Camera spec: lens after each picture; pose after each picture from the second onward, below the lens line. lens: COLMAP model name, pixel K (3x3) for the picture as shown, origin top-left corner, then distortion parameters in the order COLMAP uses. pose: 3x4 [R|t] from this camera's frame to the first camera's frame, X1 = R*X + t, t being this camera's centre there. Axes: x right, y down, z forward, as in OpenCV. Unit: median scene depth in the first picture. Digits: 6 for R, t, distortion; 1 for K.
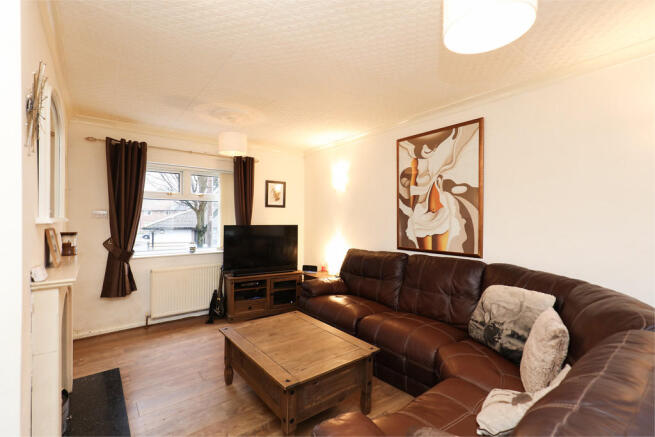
lens RADIAL K [[294.2, 0, 327.5], [0, 294.2, 218.5], [0, 0, 1]] dist [-0.000629, -0.000138]
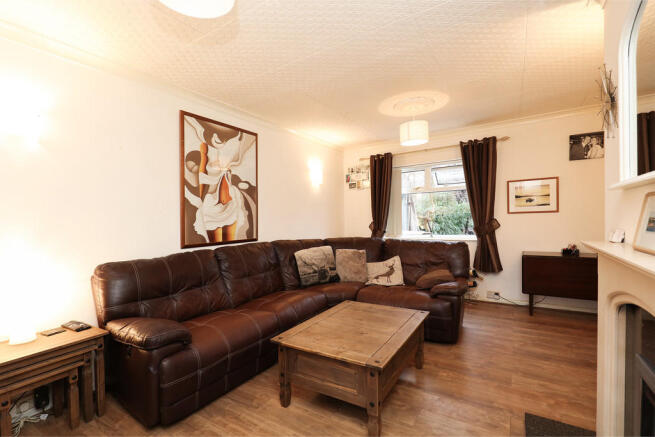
lens RADIAL K [[294.2, 0, 327.5], [0, 294.2, 218.5], [0, 0, 1]] dist [-0.000629, -0.000138]
pose [[-0.333922, 0.002696, 0.942597, -0.707410], [0.024542, 0.999682, 0.005835, 0.031446], [-0.942281, 0.025081, -0.333882, 0.993144]]
